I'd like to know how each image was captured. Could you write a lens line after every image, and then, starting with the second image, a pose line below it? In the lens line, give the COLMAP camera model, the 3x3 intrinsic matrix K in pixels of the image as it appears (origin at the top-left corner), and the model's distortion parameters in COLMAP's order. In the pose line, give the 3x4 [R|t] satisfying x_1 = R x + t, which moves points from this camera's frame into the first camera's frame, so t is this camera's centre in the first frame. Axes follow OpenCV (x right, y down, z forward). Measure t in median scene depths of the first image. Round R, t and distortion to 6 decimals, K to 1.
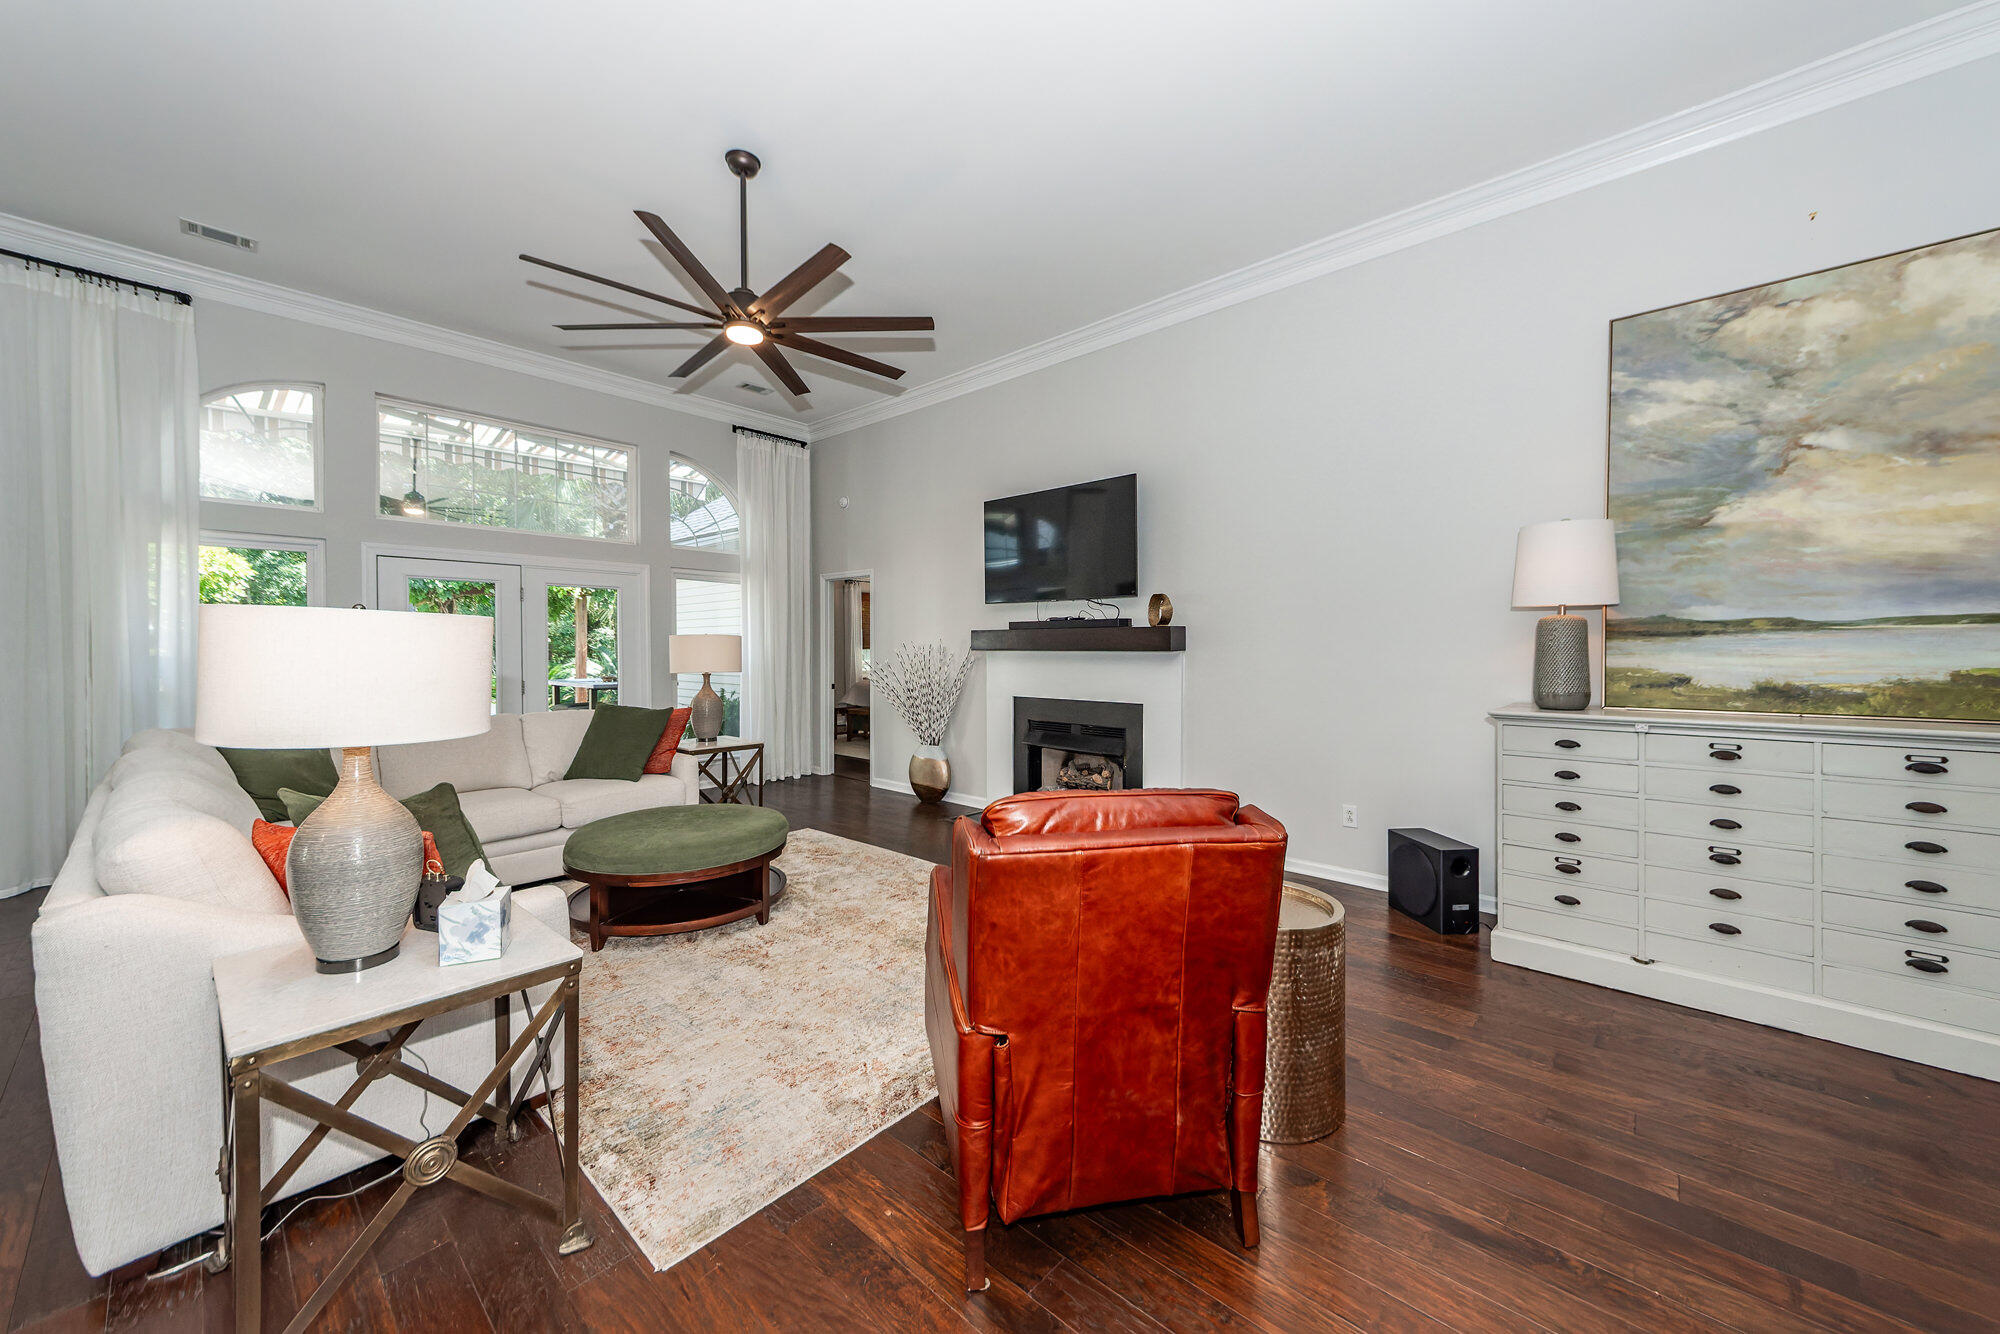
lens RADIAL K [[731.0, 0, 1012.8], [0, 731.0, 651.3], [0, 0, 1]] dist [0.020466, -0.004407]
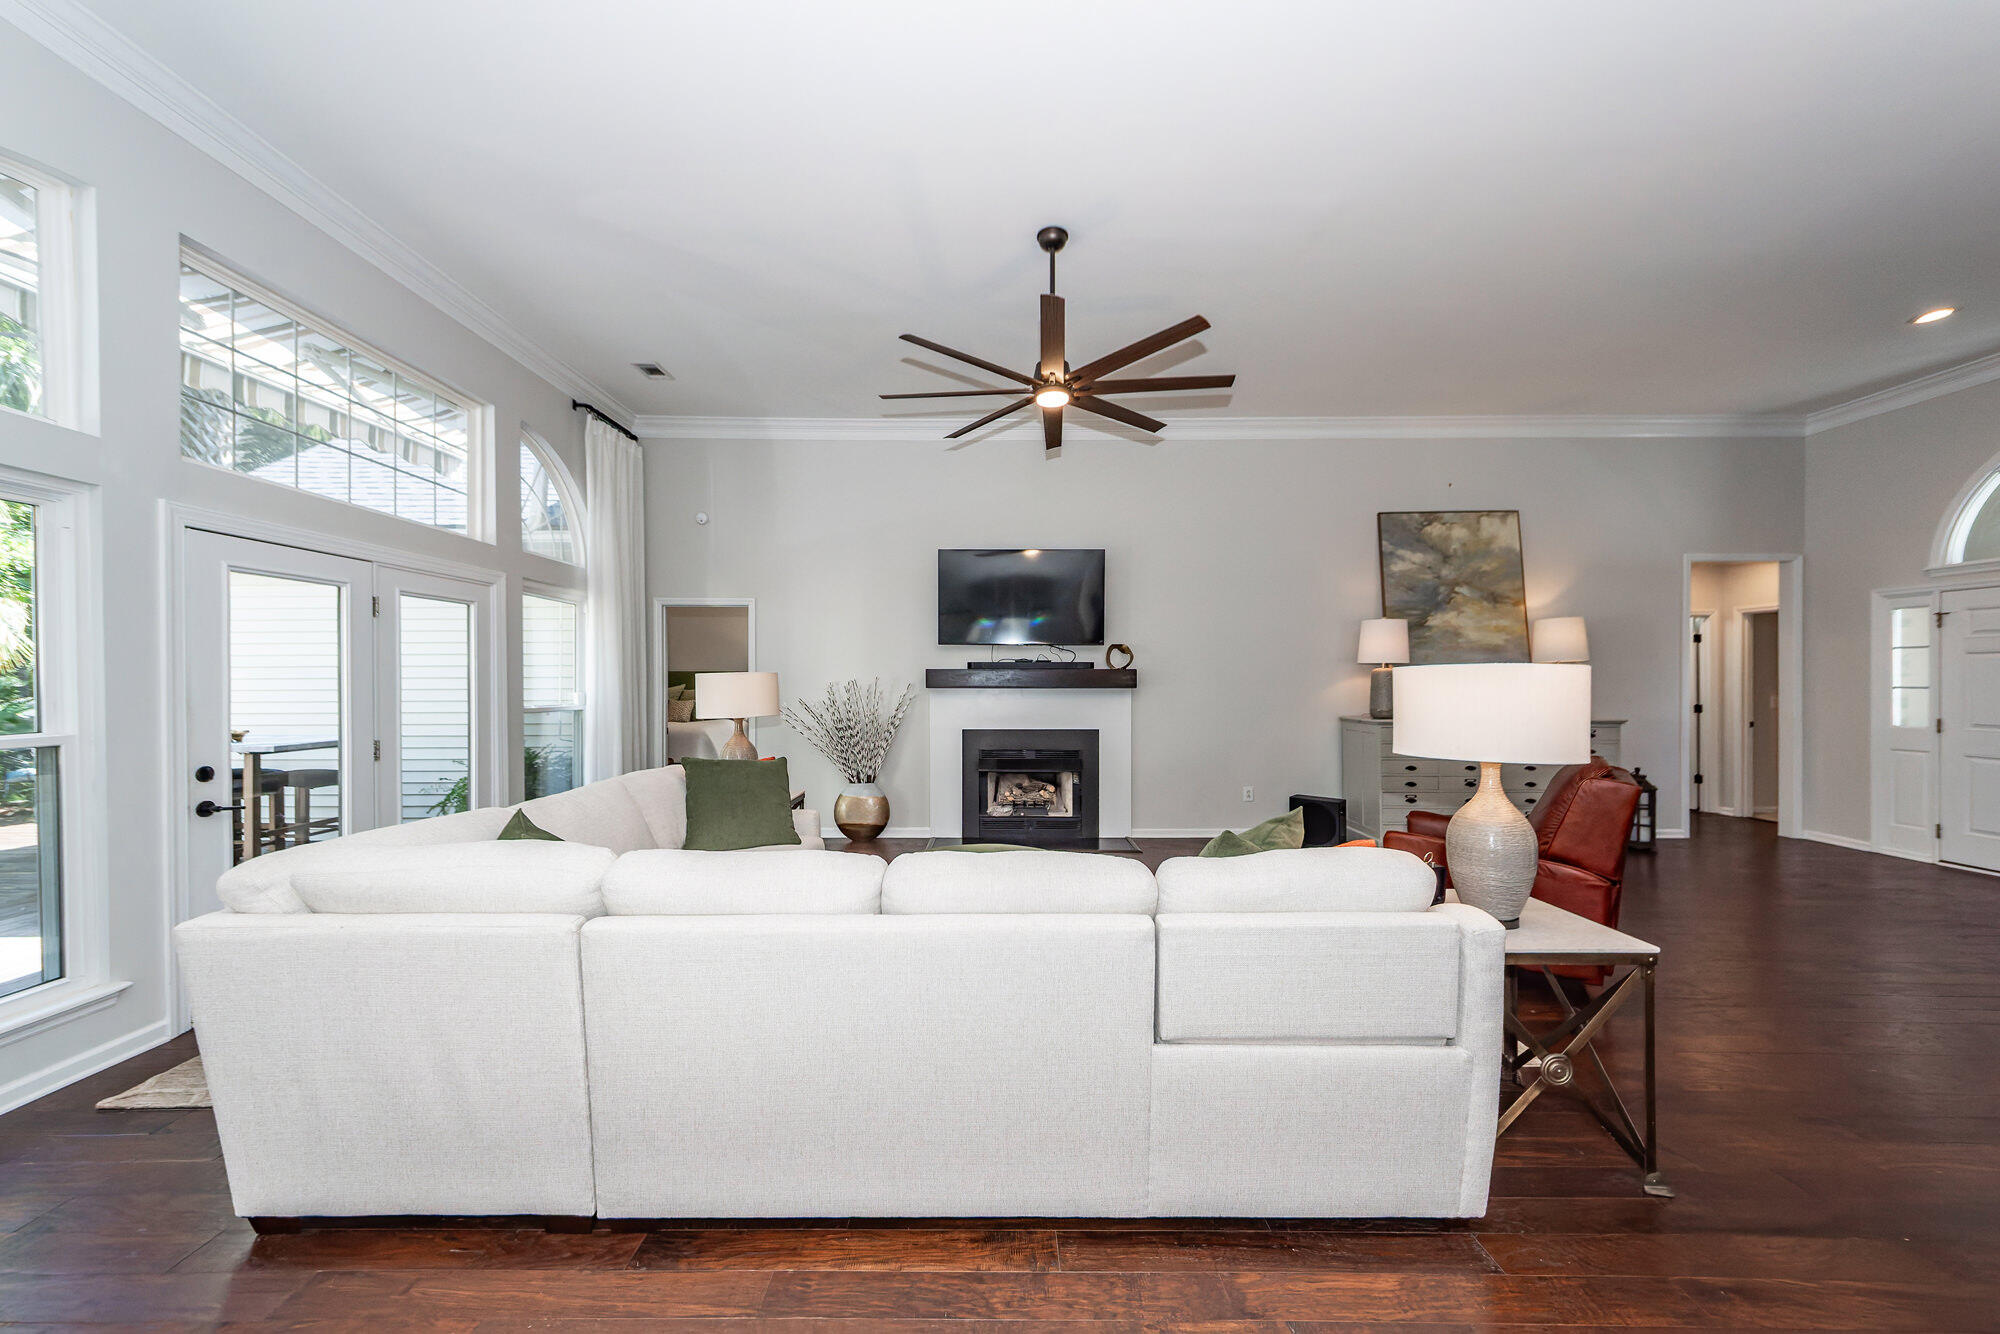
lens RADIAL K [[731.0, 0, 998.0], [0, 731.0, 679.2], [0, 0, 1]] dist [0.020466, -0.004407]
pose [[0.752503, -0.000445, 0.658588, -1.252277], [0.004031, 0.999984, -0.003931, -0.018414], [-0.658576, 0.005613, 0.752493, 0.249367]]
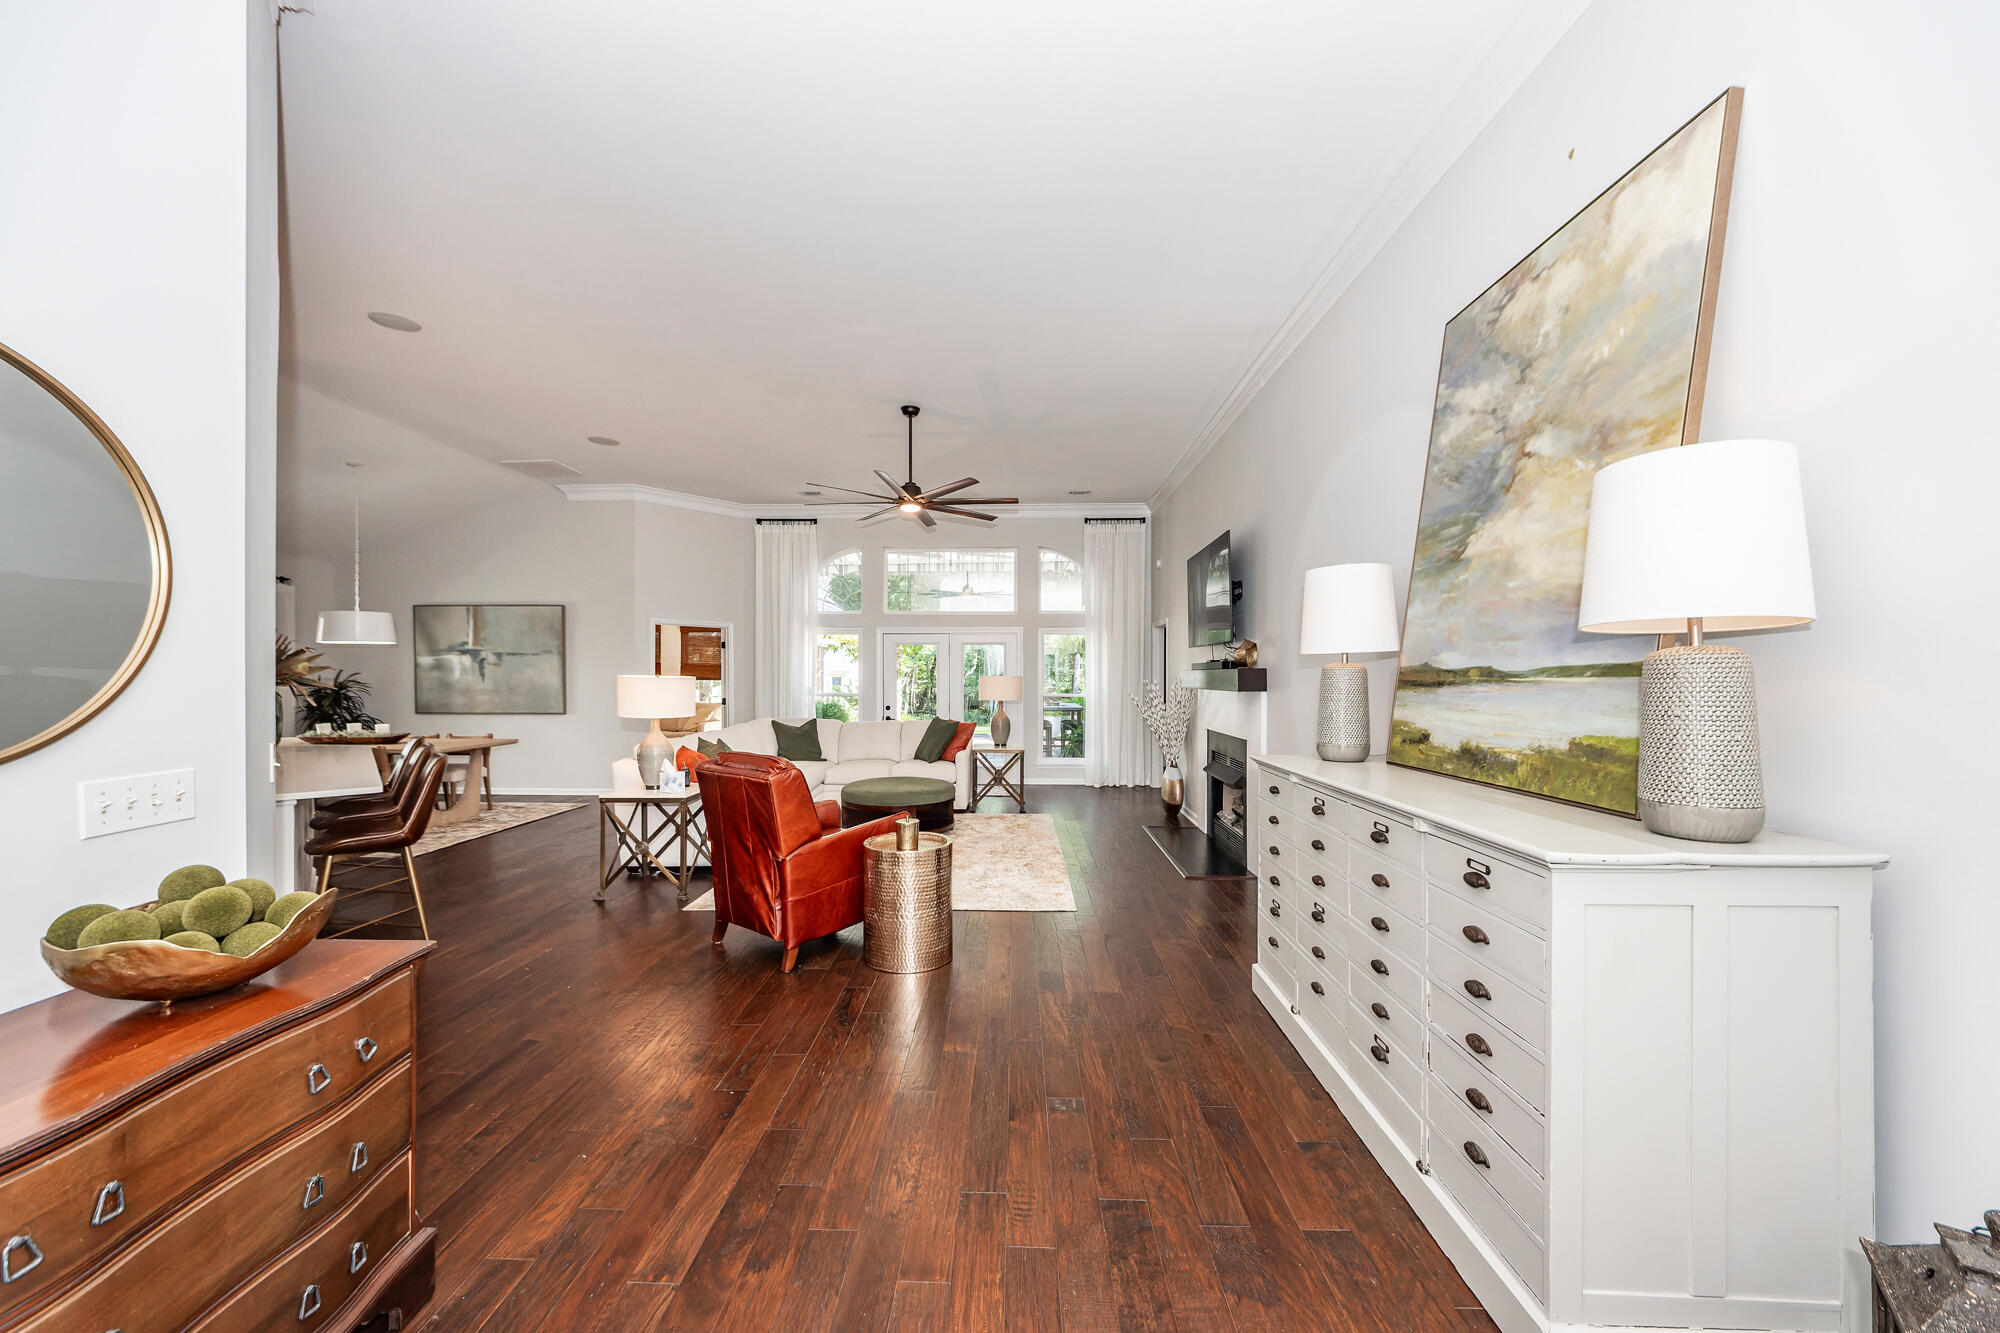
lens RADIAL K [[723.1, 0, 991.0], [0, 723.1, 682.6], [0, 0, 1]] dist [0.000282, -0.000307]
pose [[0.645850, 0.010078, -0.763398, 1.202314], [-0.012163, 0.999922, 0.002911, -0.021484], [0.763367, 0.007405, 0.645922, 0.046799]]
